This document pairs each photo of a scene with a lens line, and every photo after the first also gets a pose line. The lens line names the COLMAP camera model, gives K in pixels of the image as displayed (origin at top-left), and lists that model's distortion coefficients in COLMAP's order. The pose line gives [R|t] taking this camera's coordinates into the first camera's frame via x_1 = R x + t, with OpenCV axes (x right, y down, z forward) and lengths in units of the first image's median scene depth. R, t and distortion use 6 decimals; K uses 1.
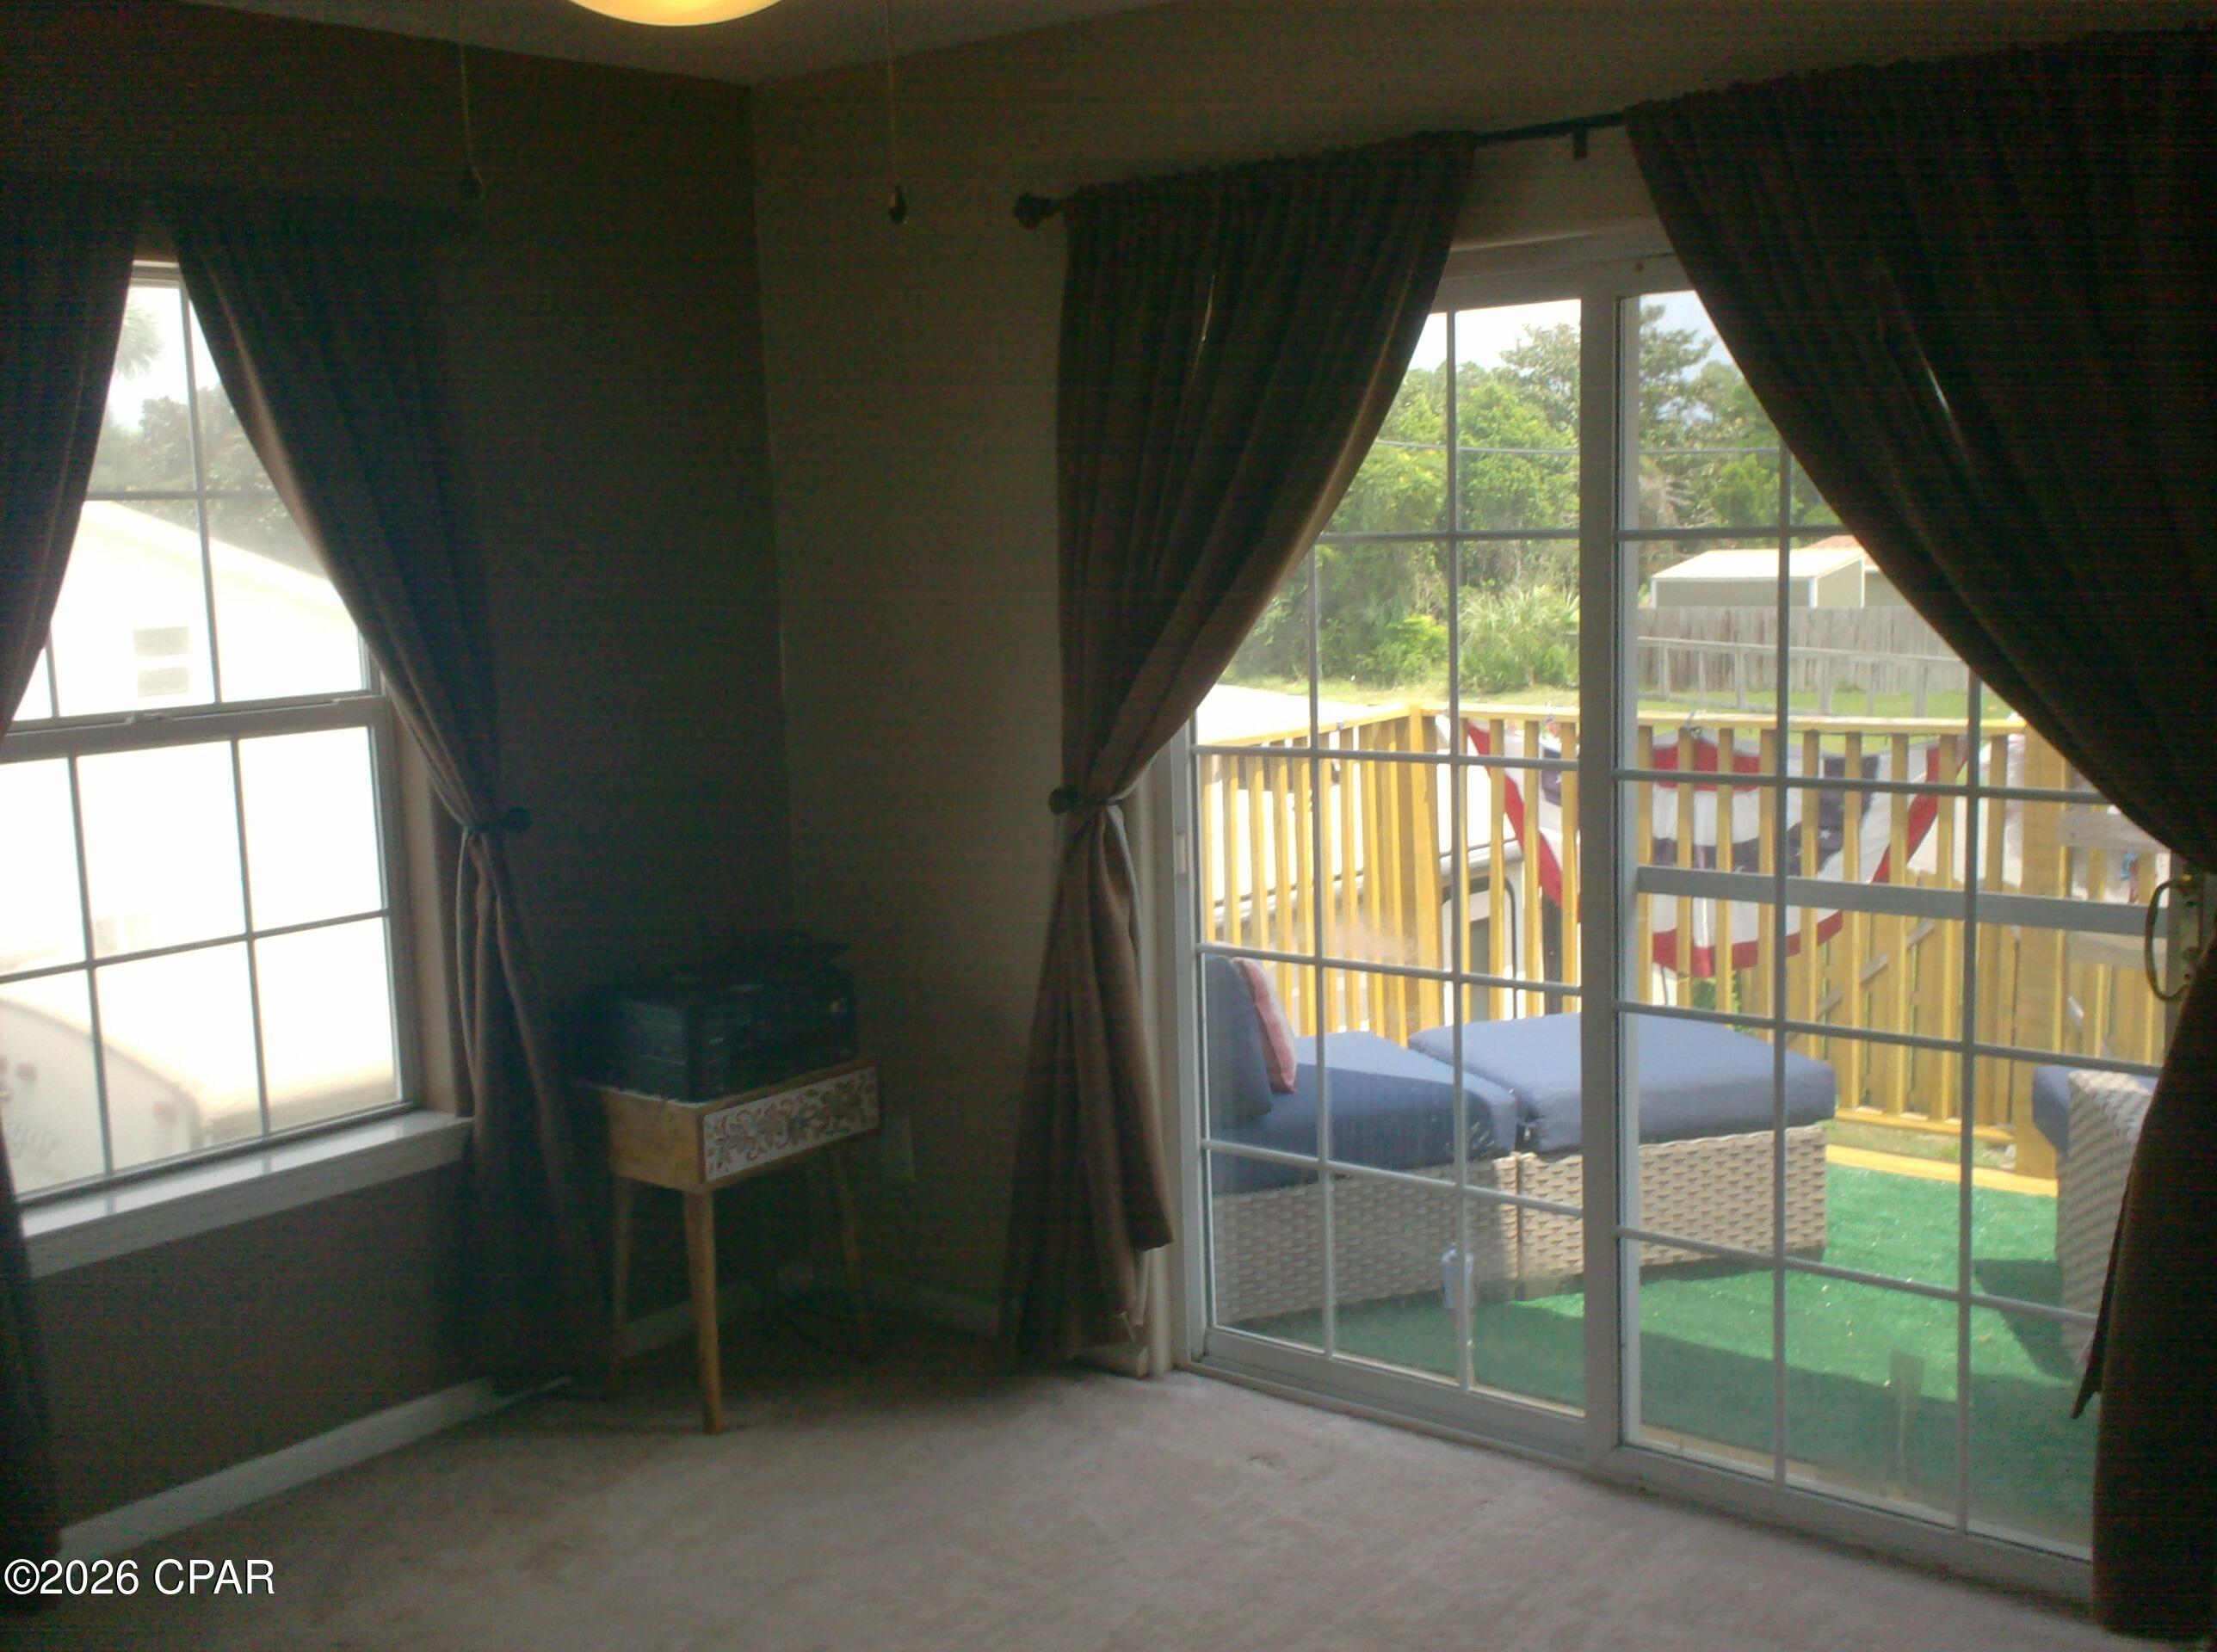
lens RADIAL K [[2392.6, 0, 1099.1], [0, 2392.6, 819.5], [0, 0, 1]] dist [0.061937, 0.000000]
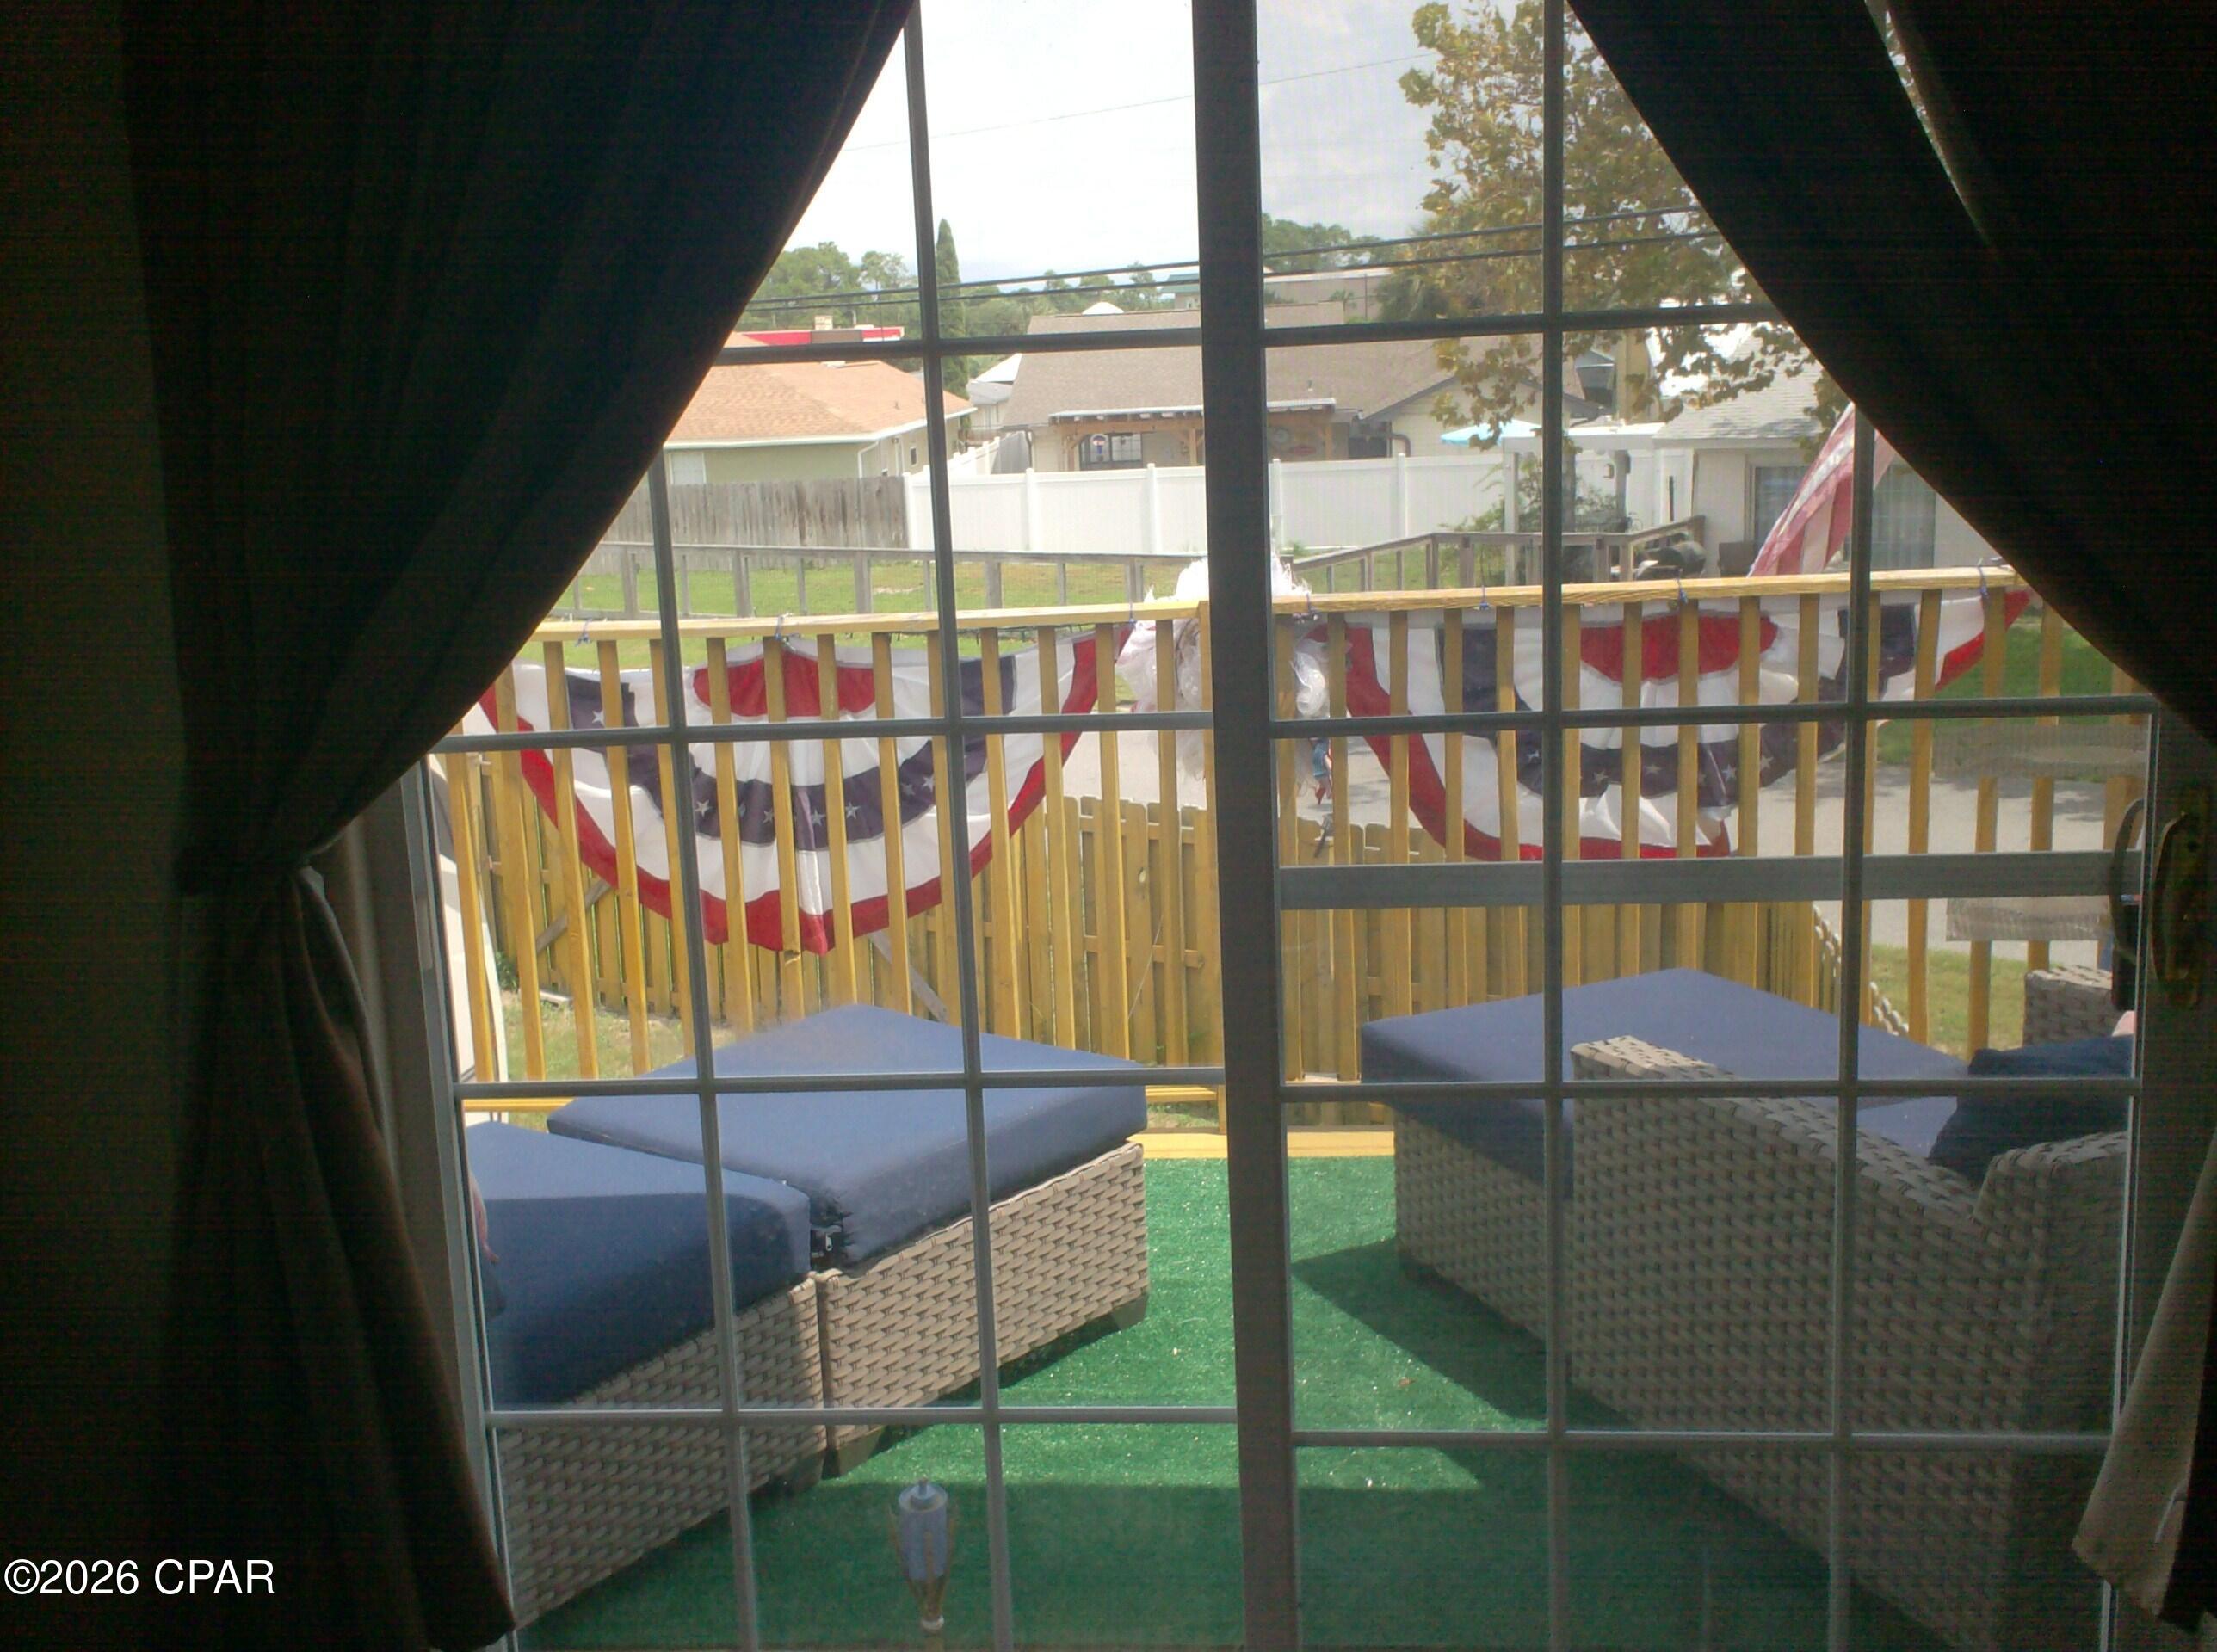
lens RADIAL K [[2392.6, 0, 1056.3], [0, 2392.6, 803.7], [0, 0, 1]] dist [0.061937, 0.000000]
pose [[0.833192, -0.117328, 0.540394, -0.144569], [0.095926, 0.993083, 0.067714, -0.040423], [-0.544600, -0.004581, 0.838683, 0.443666]]
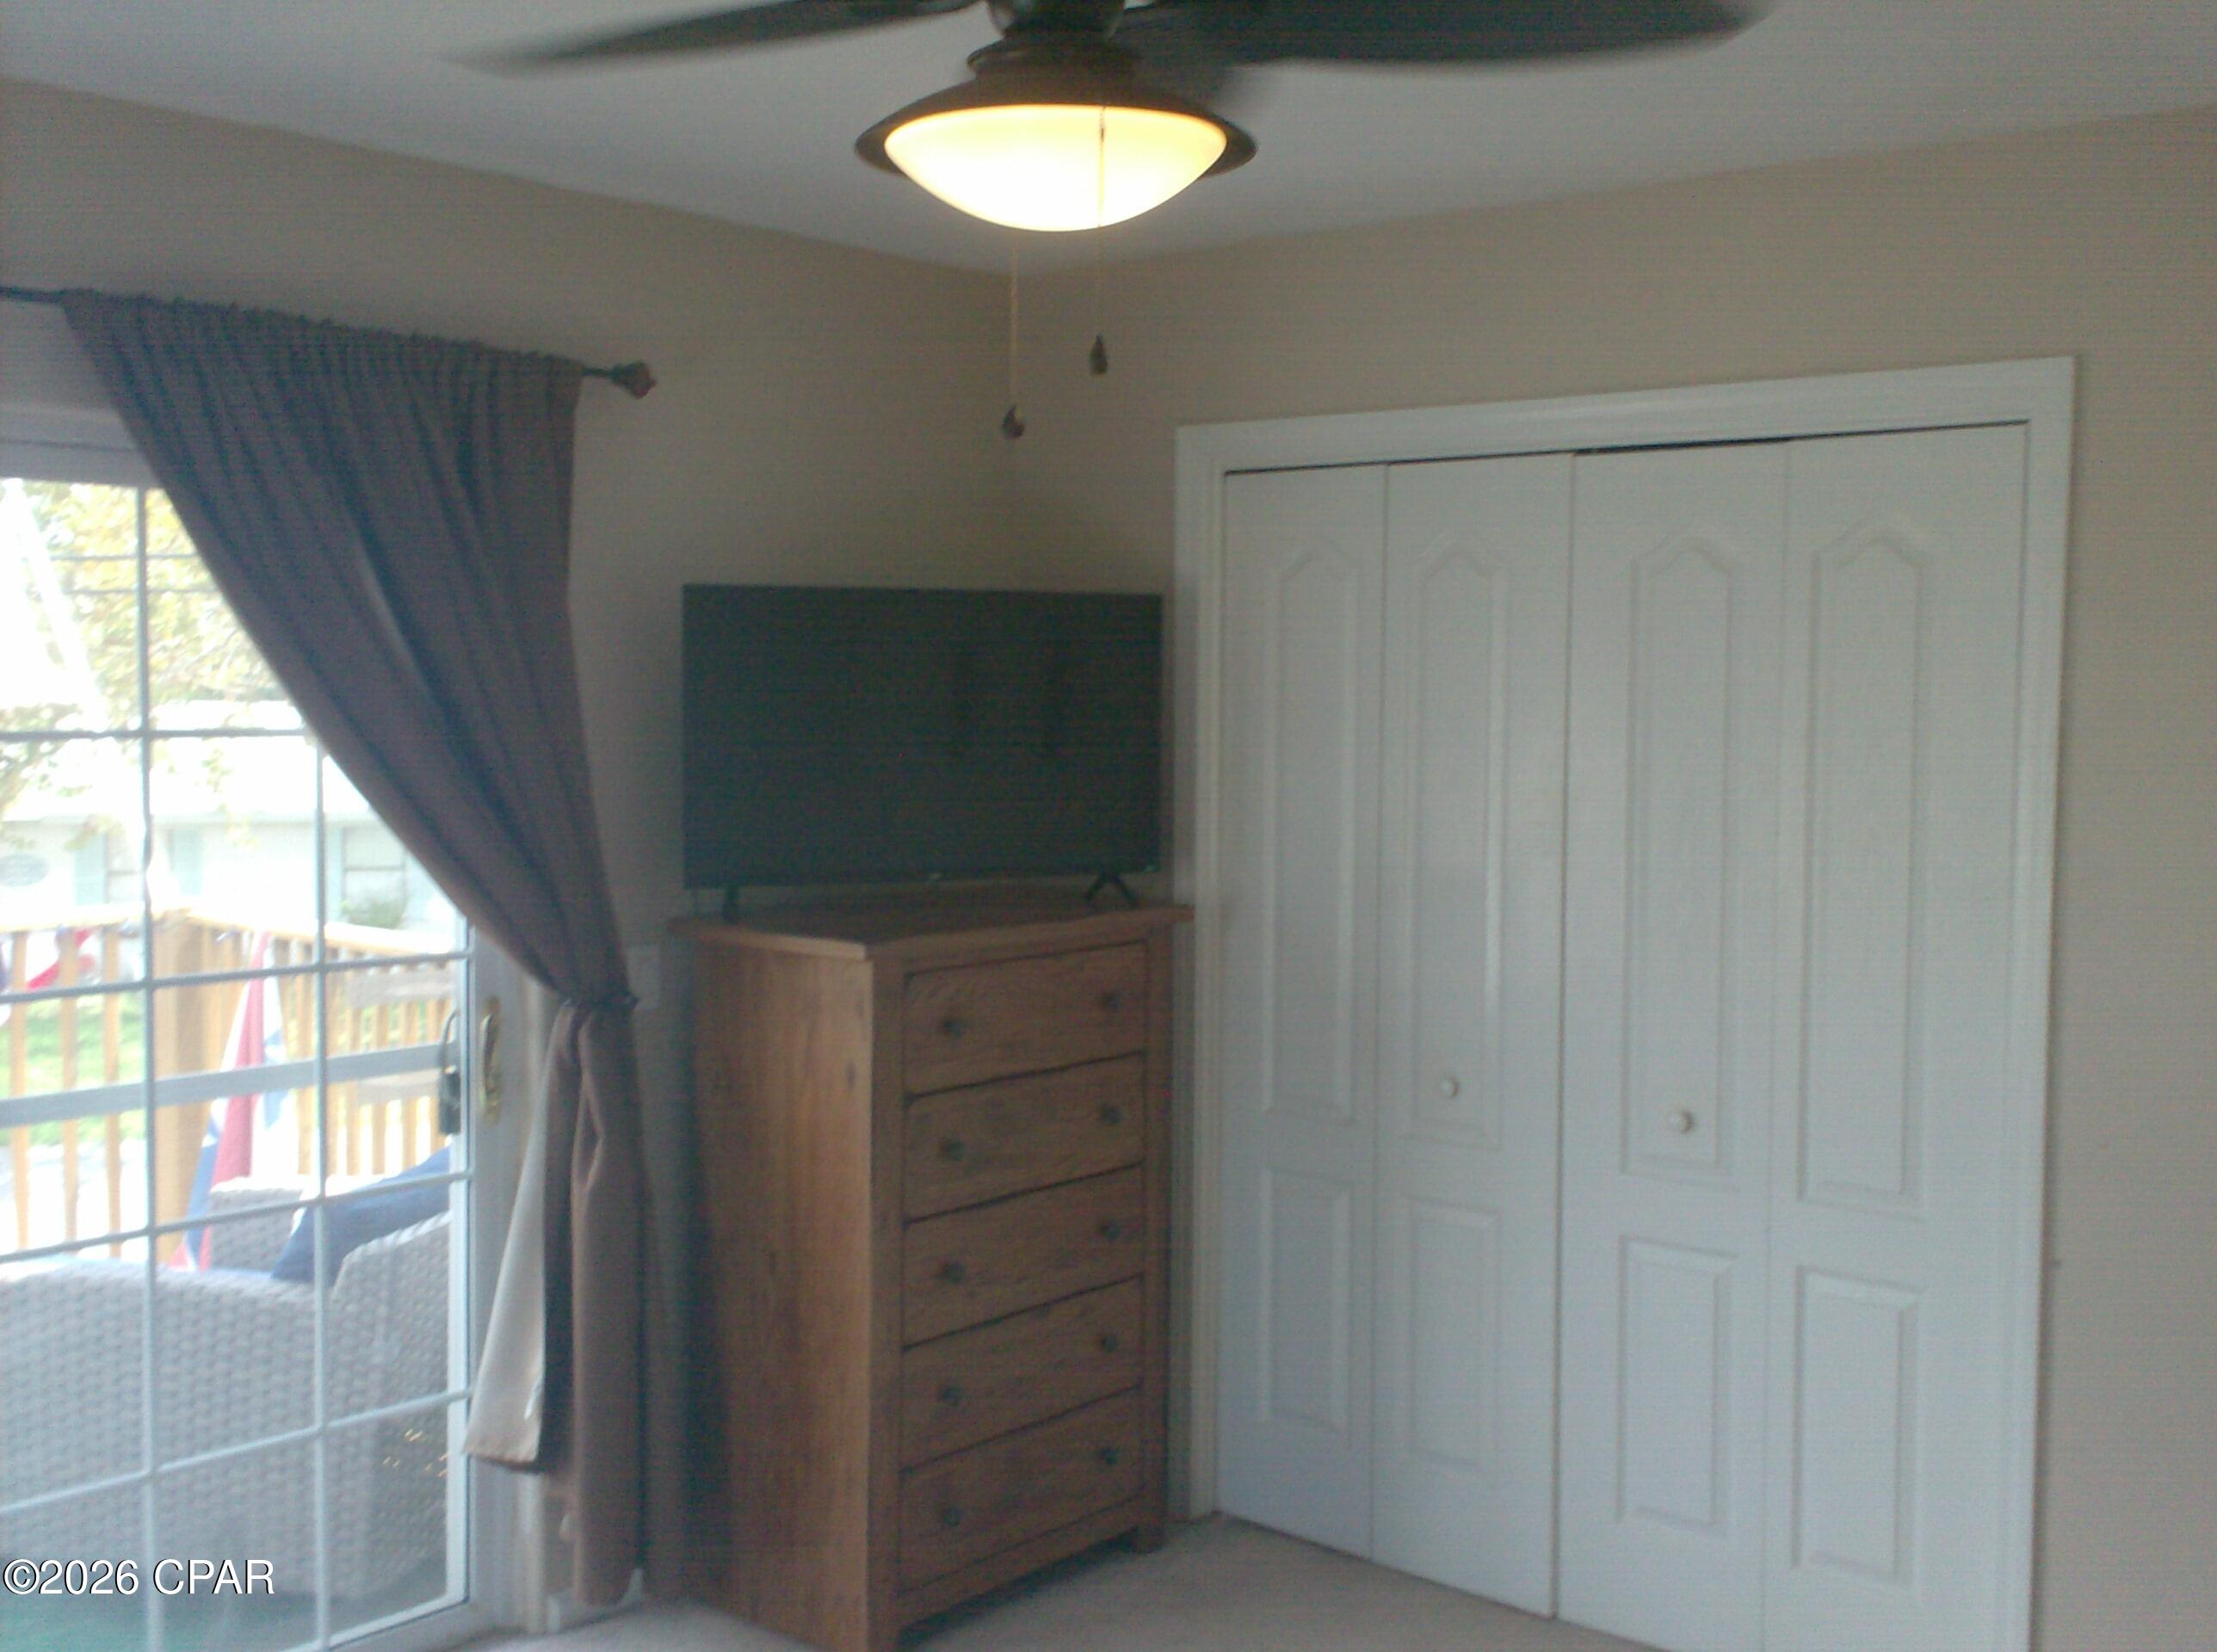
lens RADIAL K [[2392.6, 0, 1087.8], [0, 2392.6, 846.5], [0, 0, 1]] dist [0.061937, 0.000000]
pose [[0.028935, -0.034077, 0.999000, -0.581753], [0.125524, 0.991631, 0.030190, -0.044339], [-0.991669, 0.124525, 0.032971, 0.474590]]
